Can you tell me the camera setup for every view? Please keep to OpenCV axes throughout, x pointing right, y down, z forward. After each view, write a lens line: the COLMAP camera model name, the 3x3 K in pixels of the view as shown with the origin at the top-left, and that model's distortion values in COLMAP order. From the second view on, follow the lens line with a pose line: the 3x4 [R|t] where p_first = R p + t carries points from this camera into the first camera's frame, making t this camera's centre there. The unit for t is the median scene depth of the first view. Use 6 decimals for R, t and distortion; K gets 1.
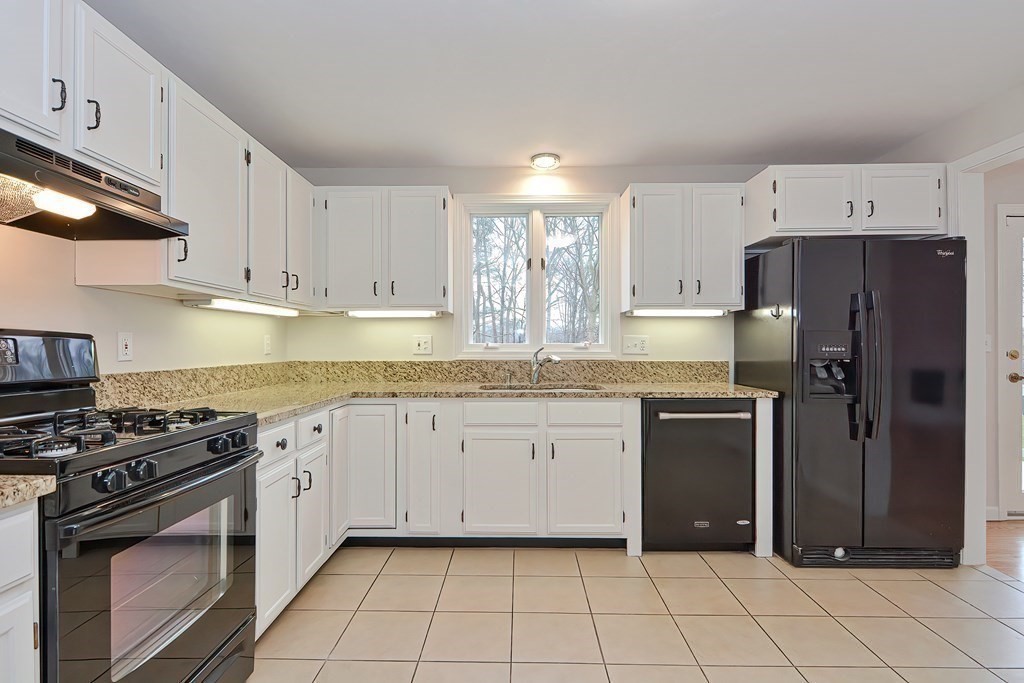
lens RADIAL K [[497.5, 0, 517.0], [0, 497.5, 345.3], [0, 0, 1]] dist [0.015765, -0.014041]
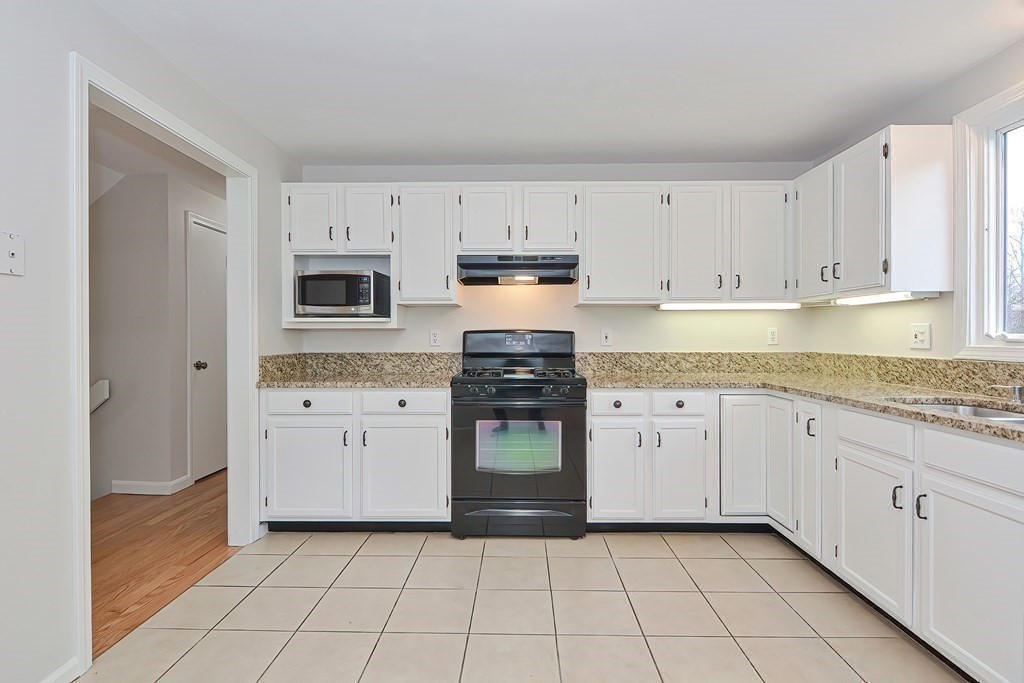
lens RADIAL K [[509.3, 0, 512.0], [0, 509.3, 341.5], [0, 0, 1]] dist [0.012045, -0.015938]
pose [[-0.010499, 0.011784, -0.999875, 0.617770], [0.000798, 0.999930, 0.011776, -0.002850], [0.999945, -0.000675, -0.010508, 0.420832]]
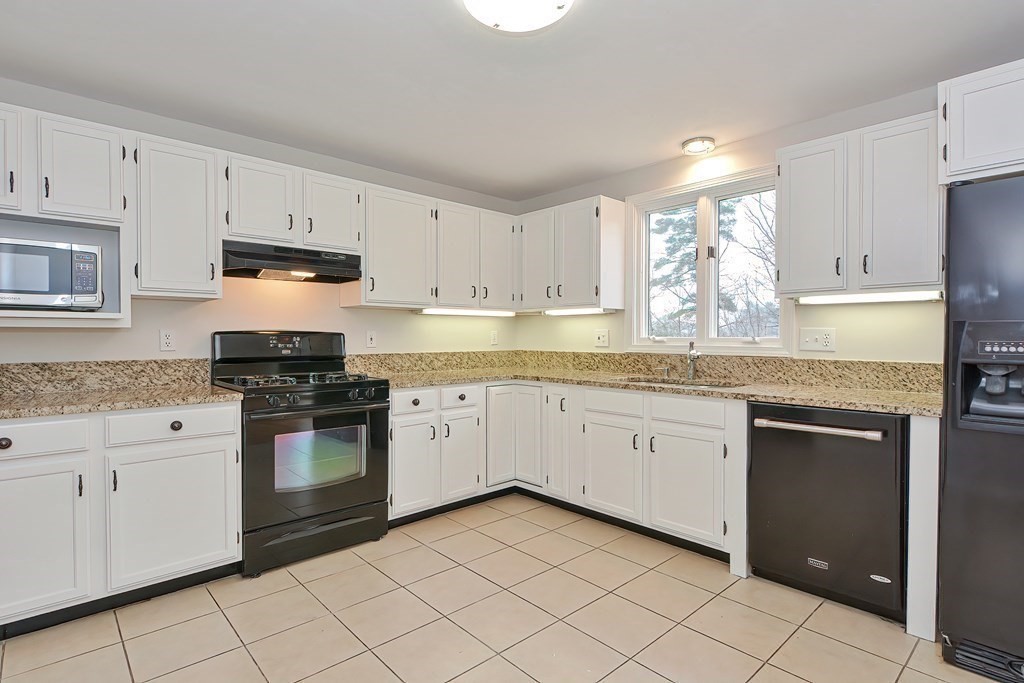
lens RADIAL K [[513.7, 0, 518.2], [0, 513.7, 345.2], [0, 0, 1]] dist [-0.000717, -0.000663]
pose [[0.691335, 0.014635, -0.722386, 0.545696], [-0.001740, 0.999826, 0.018589, -0.006621], [0.722532, -0.011594, 0.691240, 0.071973]]
